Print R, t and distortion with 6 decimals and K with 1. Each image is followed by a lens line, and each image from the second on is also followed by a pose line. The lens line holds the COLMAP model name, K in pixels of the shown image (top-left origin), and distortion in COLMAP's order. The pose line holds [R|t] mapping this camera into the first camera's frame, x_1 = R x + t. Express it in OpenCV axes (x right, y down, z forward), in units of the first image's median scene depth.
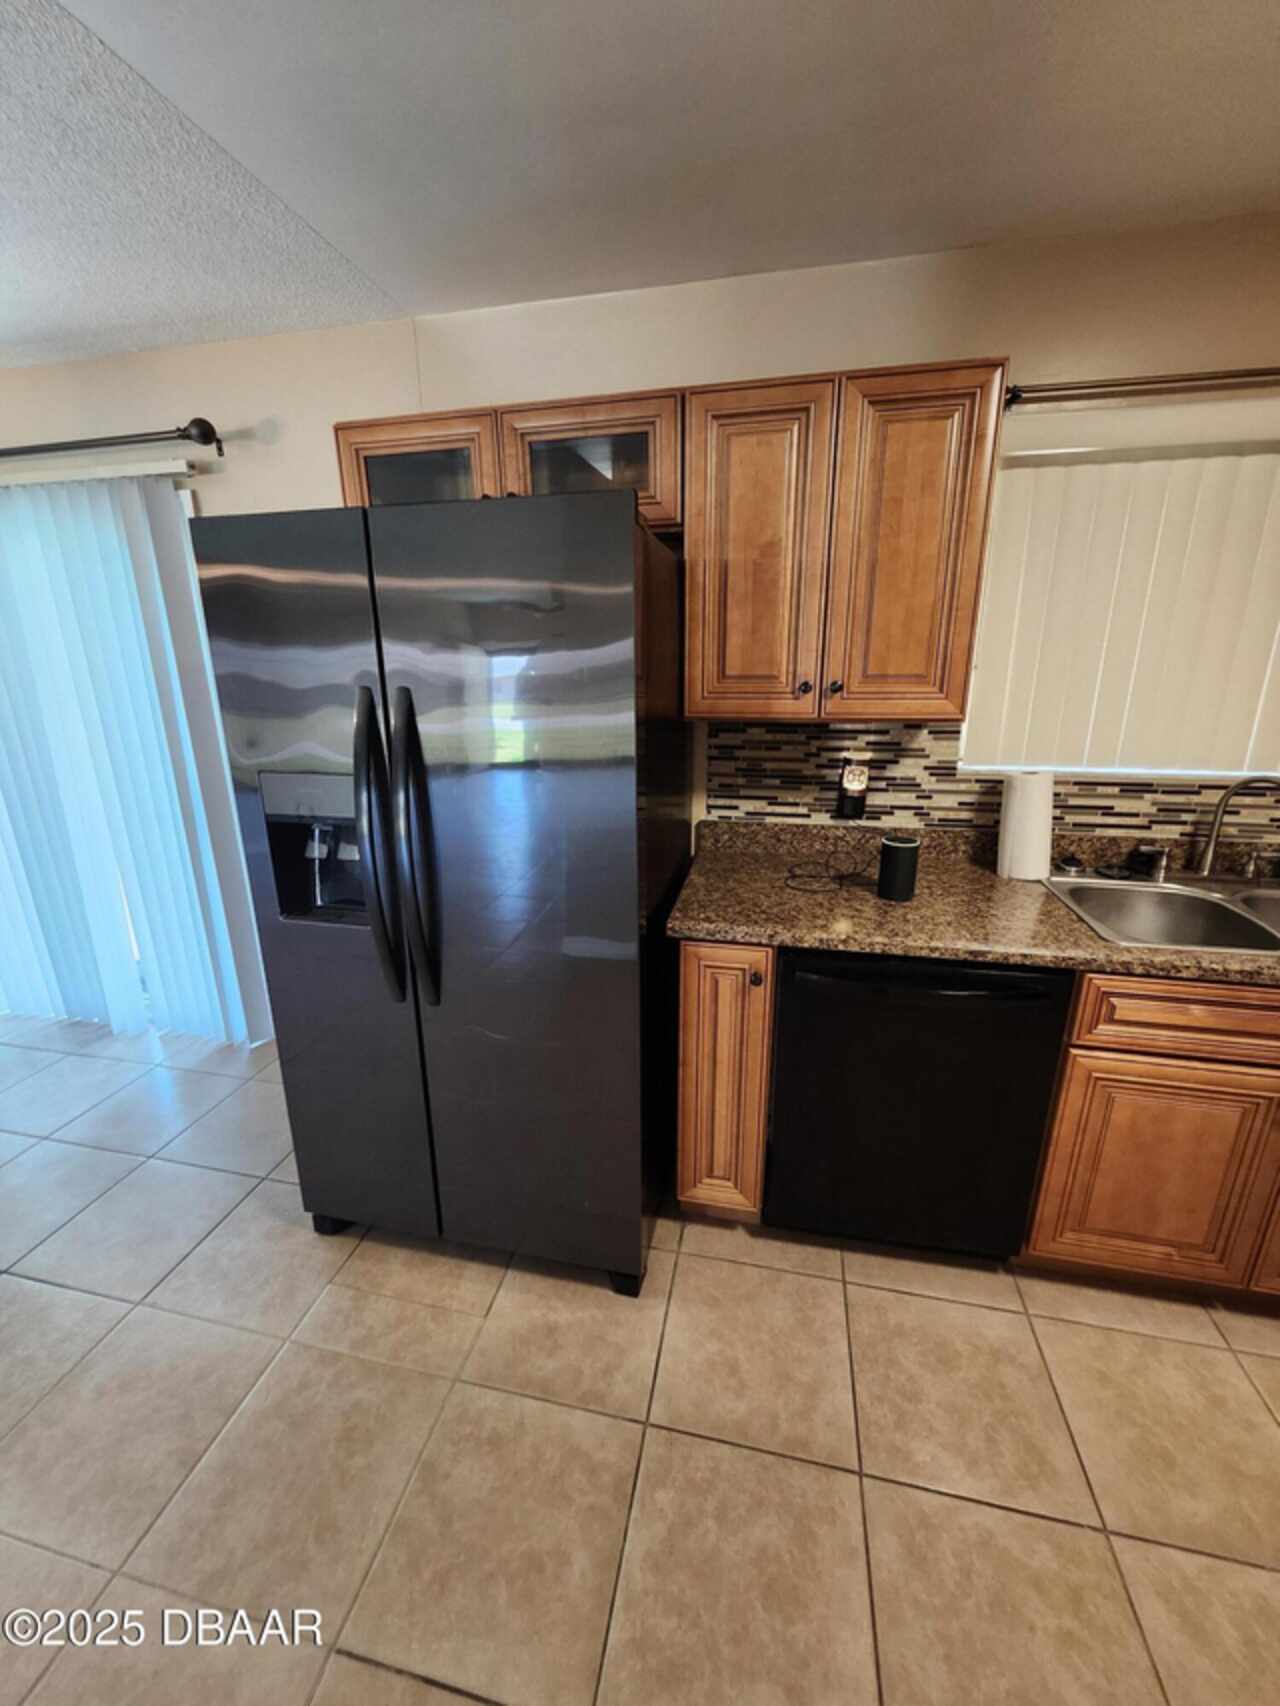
lens RADIAL K [[673.6, 0, 640.1], [0, 673.6, 844.1], [0, 0, 1]] dist [-0.001570, 0.000163]
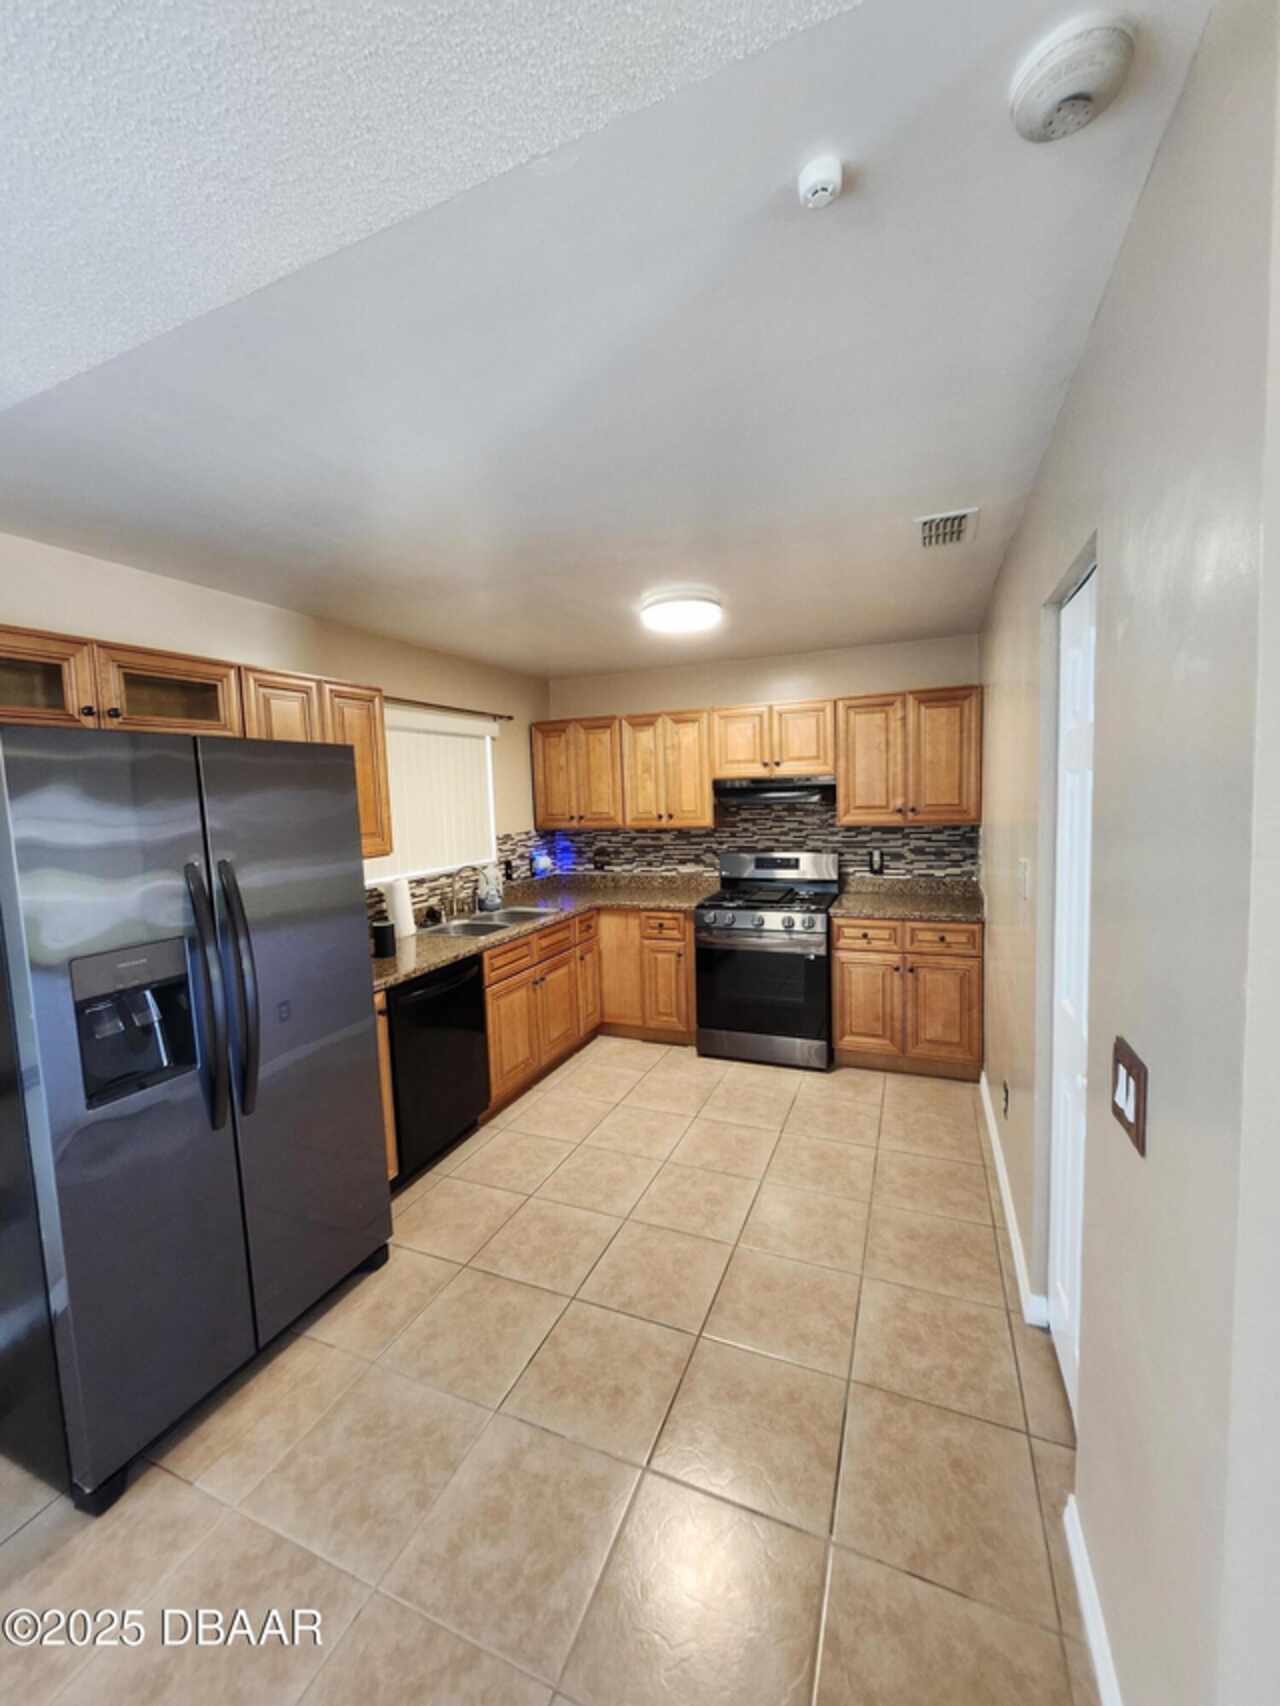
lens RADIAL K [[673.6, 0, 643.7], [0, 673.6, 850.9], [0, 0, 1]] dist [-0.001570, 0.000163]
pose [[0.175526, -0.084776, 0.980818, -1.285196], [0.303315, 0.952478, 0.028046, -0.030181], [-0.936585, 0.292574, 0.192899, -0.037722]]
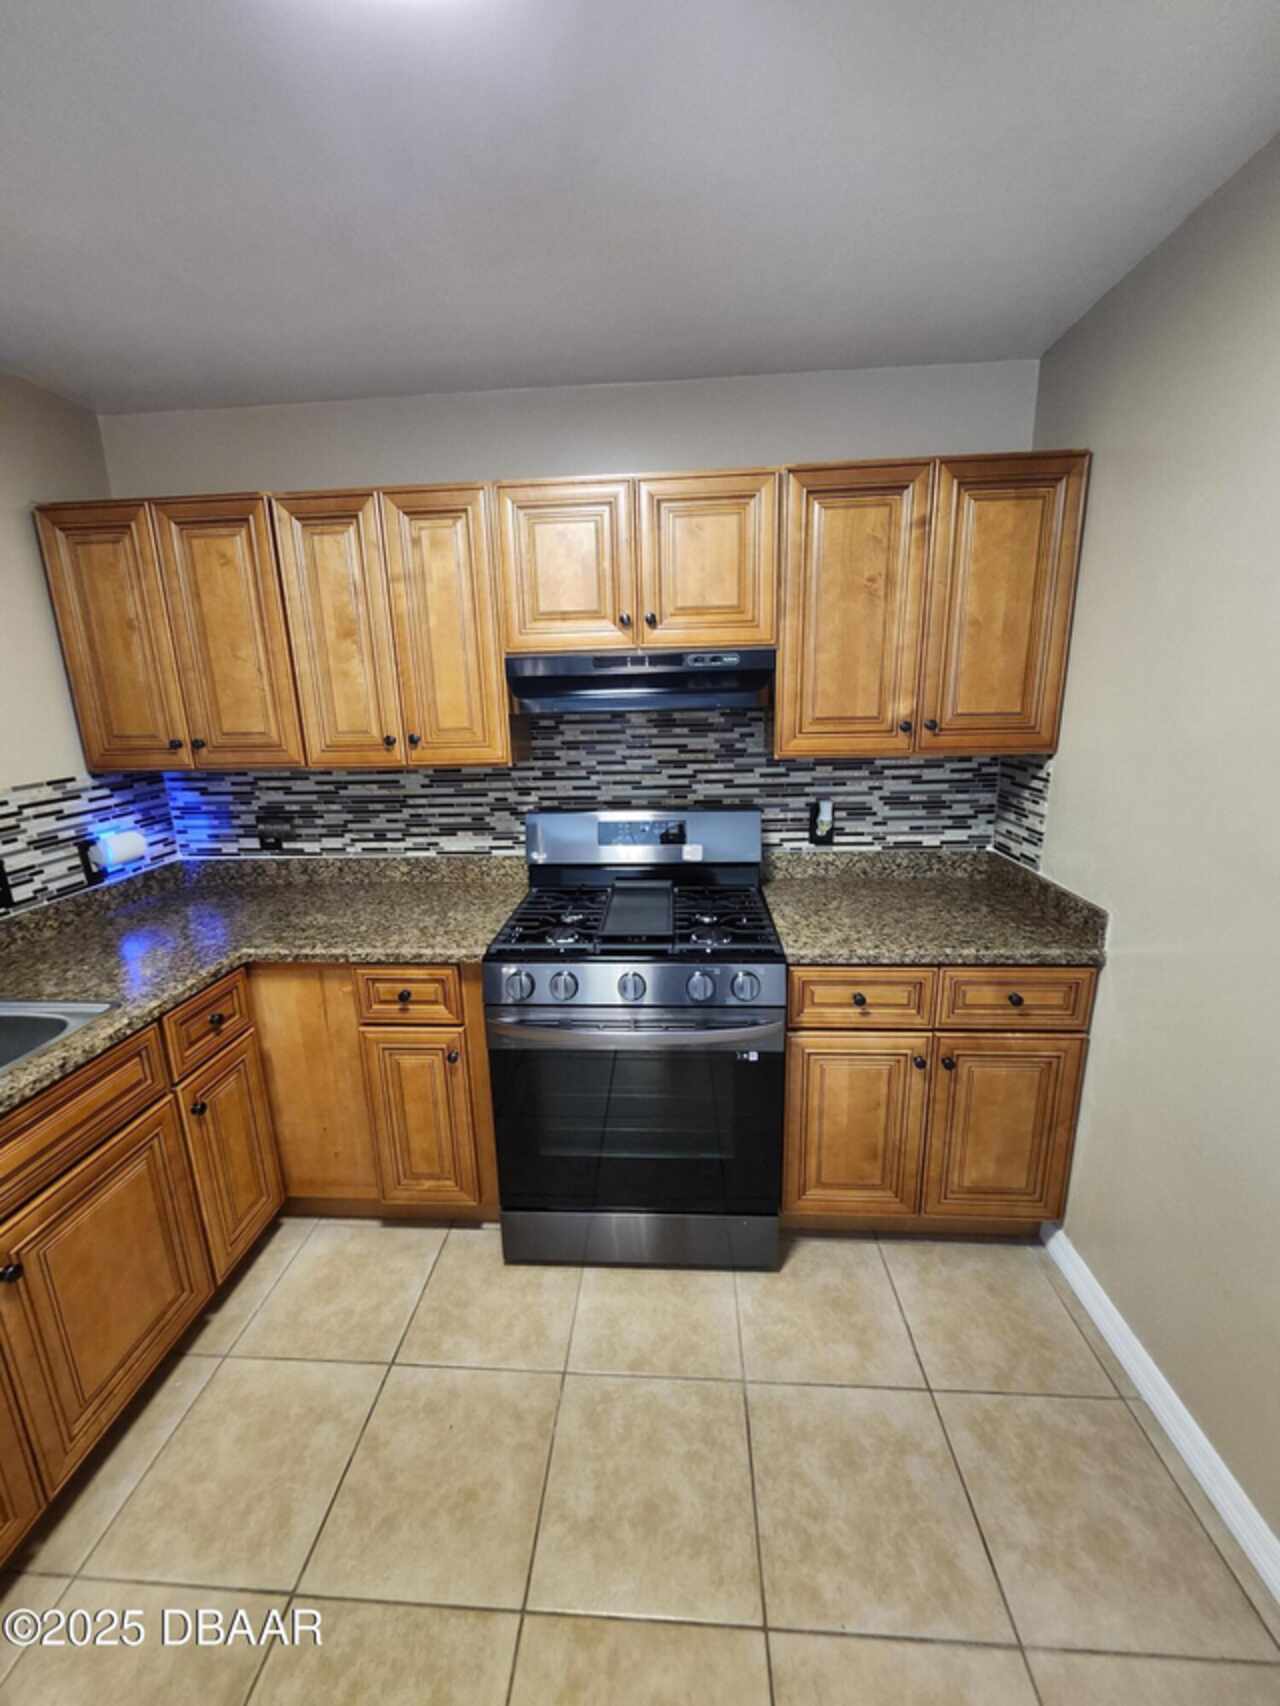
lens RADIAL K [[673.6, 0, 634.8], [0, 673.6, 852.8], [0, 0, 1]] dist [-0.001570, 0.000163]
pose [[-0.141417, -0.224007, 0.964273, -0.721047], [0.299686, 0.918669, 0.257364, -0.042151], [-0.943499, 0.325375, -0.062784, 0.020808]]
